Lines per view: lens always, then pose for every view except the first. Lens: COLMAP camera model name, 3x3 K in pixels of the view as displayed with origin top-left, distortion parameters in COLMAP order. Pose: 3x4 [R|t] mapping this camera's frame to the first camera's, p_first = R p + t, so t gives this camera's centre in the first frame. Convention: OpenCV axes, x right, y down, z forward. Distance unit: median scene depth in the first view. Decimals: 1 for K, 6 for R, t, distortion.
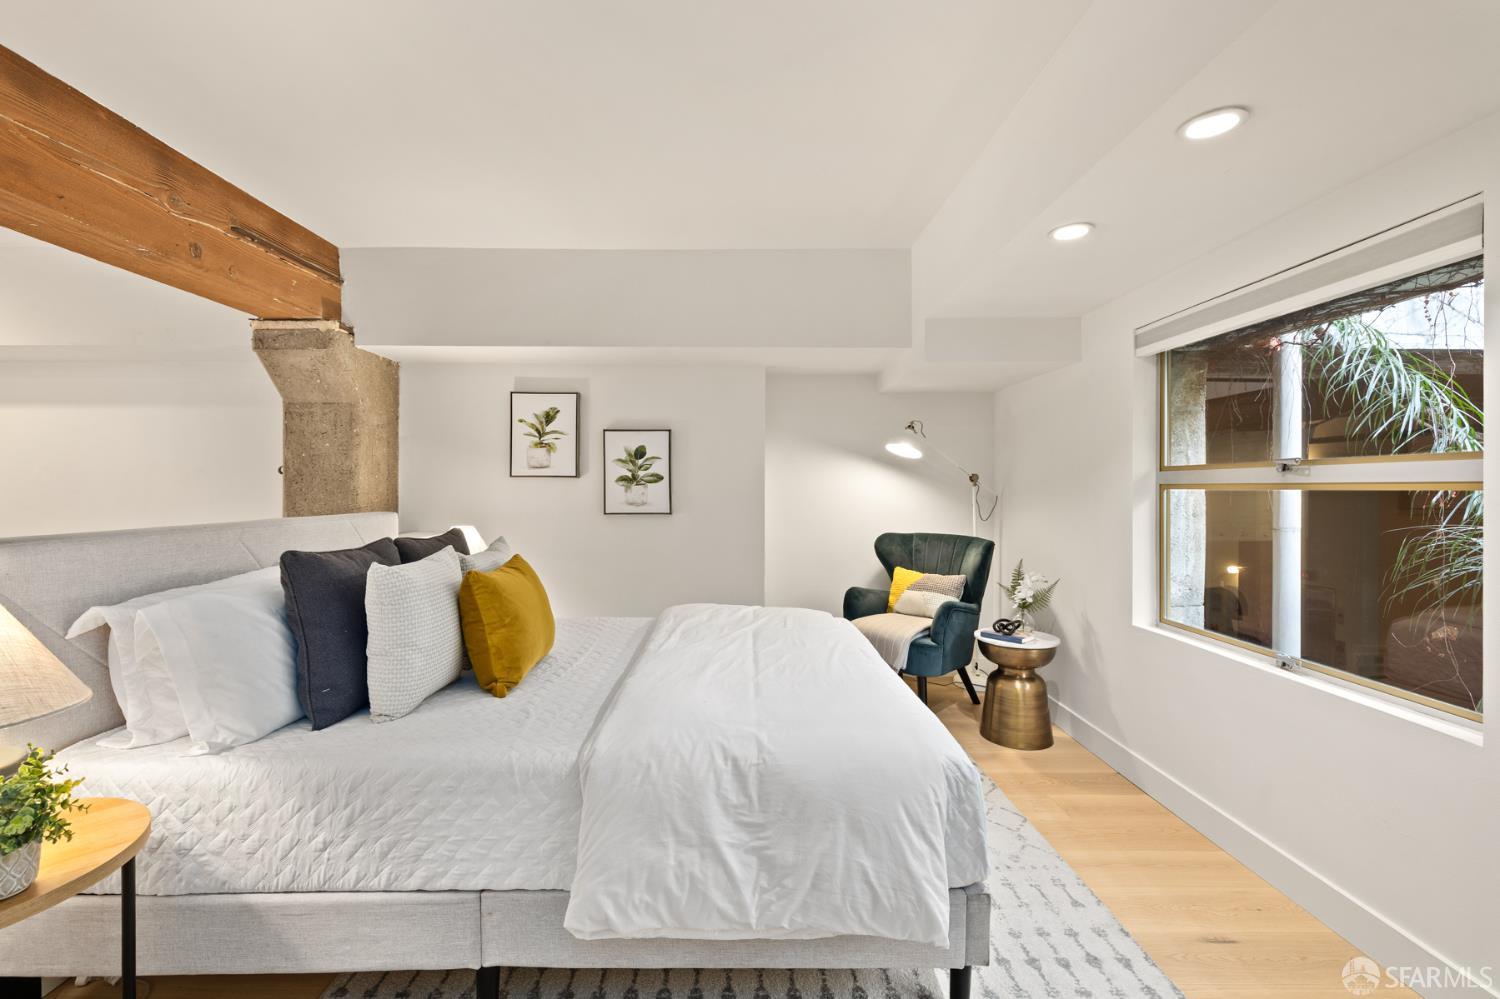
lens RADIAL K [[631.1, 0, 739.5], [0, 631.1, 489.8], [0, 0, 1]] dist [-0.000902, 0.000192]
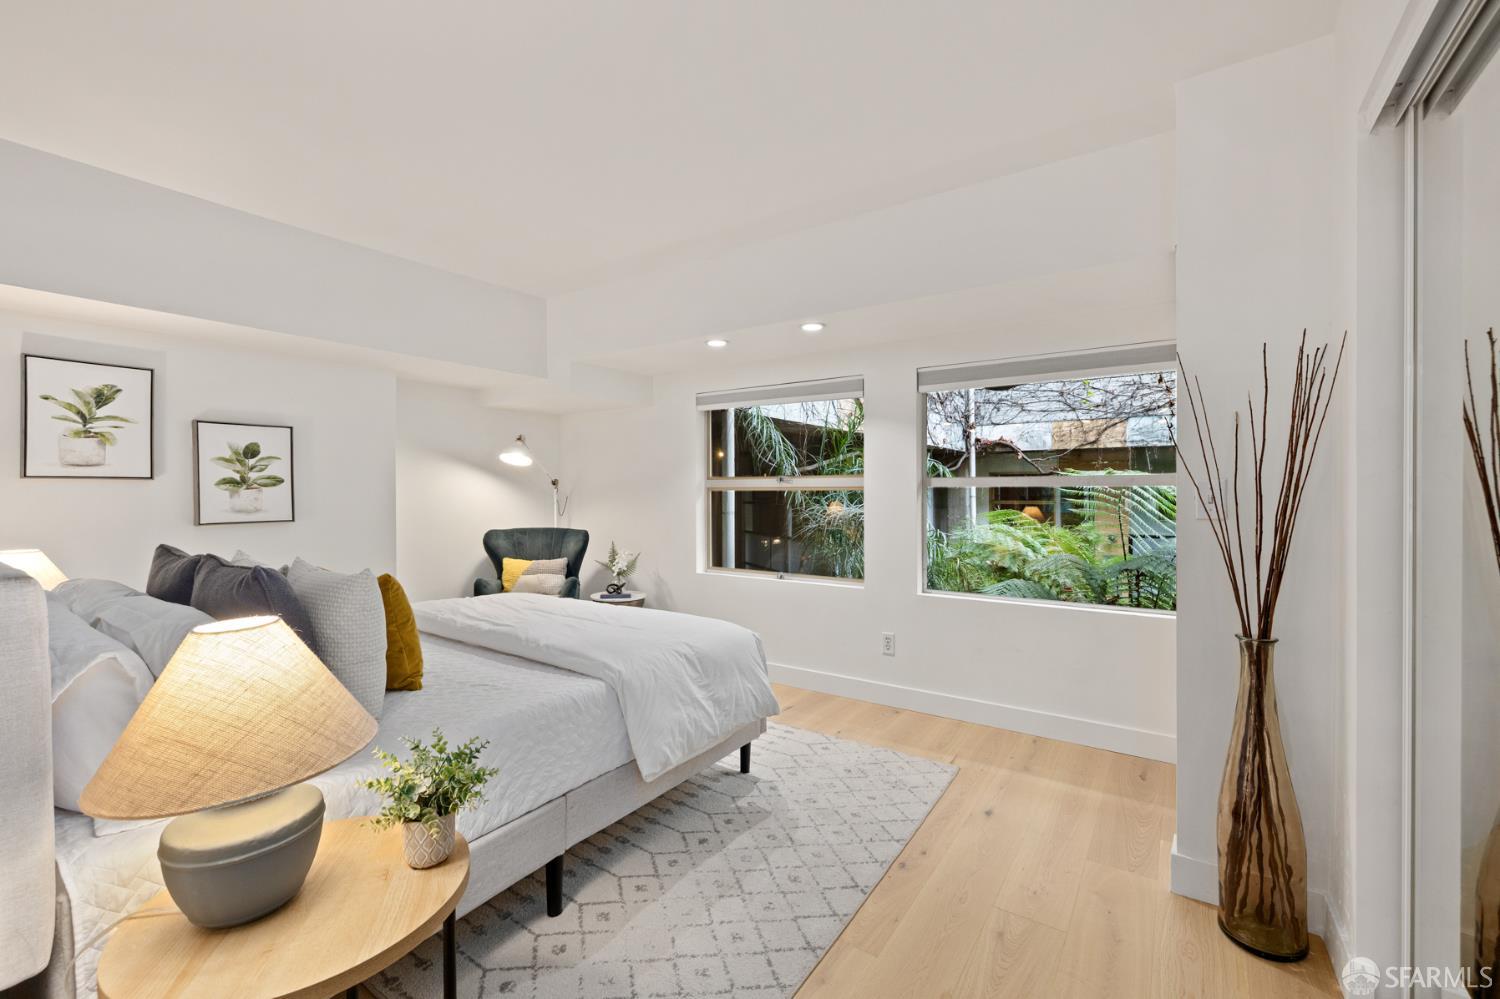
lens RADIAL K [[631.1, 0, 737.4], [0, 631.1, 495.5], [0, 0, 1]] dist [-0.000902, 0.000192]
pose [[0.576426, -0.012070, 0.817060, -0.489012], [0.006421, 0.999927, 0.010242, -0.003499], [-0.817124, -0.000658, 0.576461, -0.027225]]
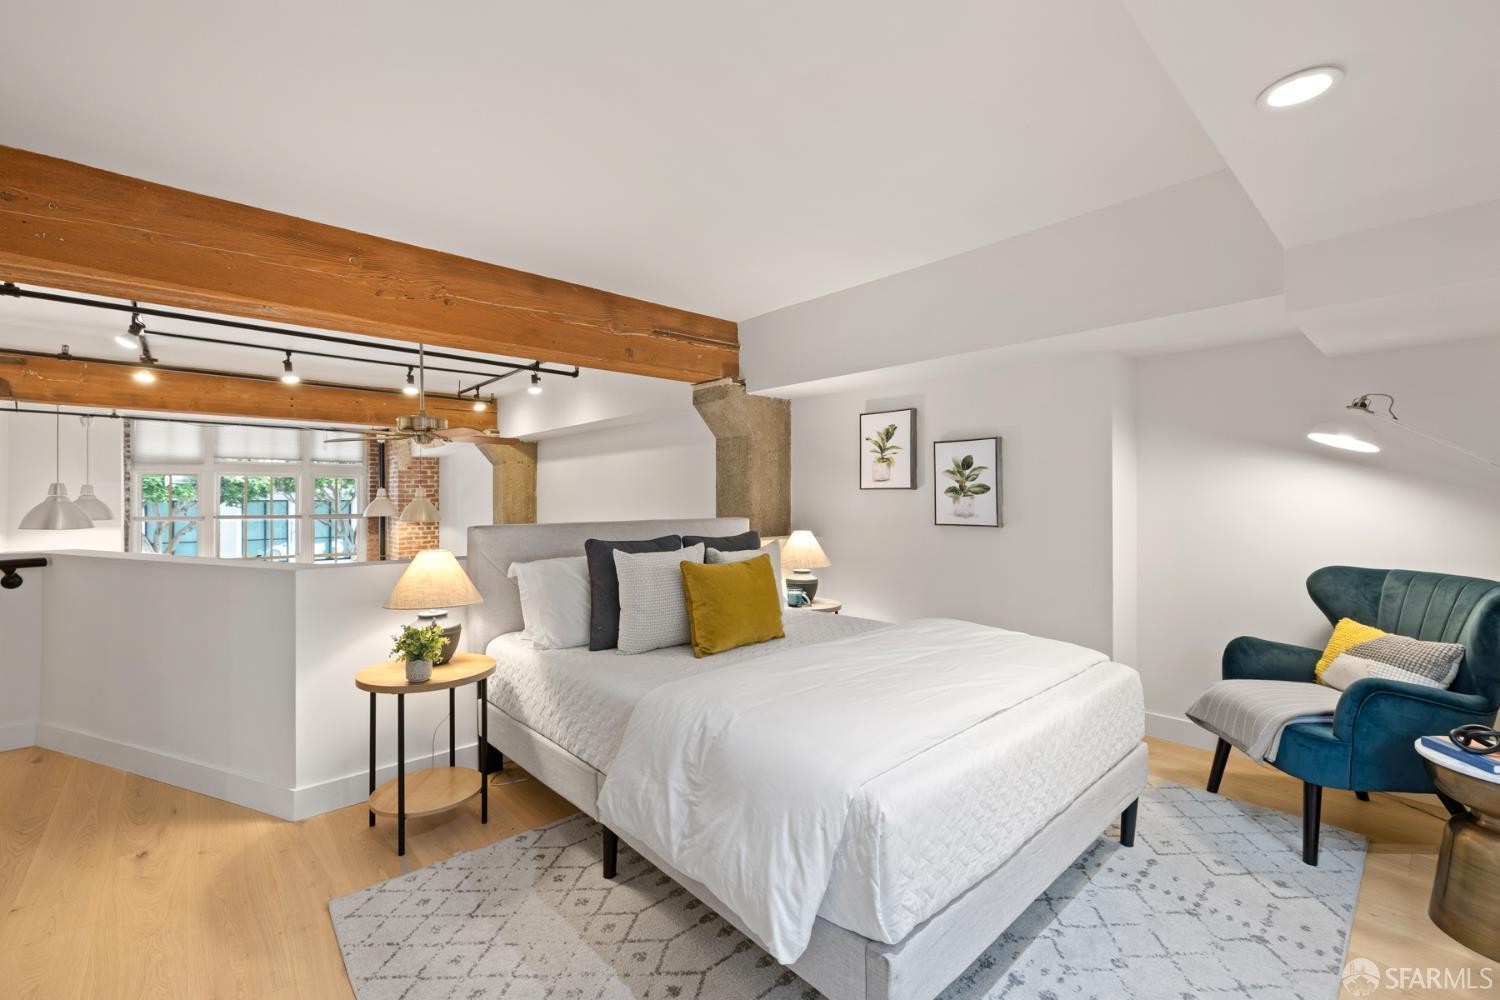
lens RADIAL K [[631.1, 0, 744.3], [0, 631.1, 498.0], [0, 0, 1]] dist [-0.000902, 0.000192]
pose [[0.664670, -0.002453, -0.747133, 0.350433], [-0.000268, 0.999994, -0.003521, -0.001304], [0.747137, 0.002541, 0.664665, 0.098973]]
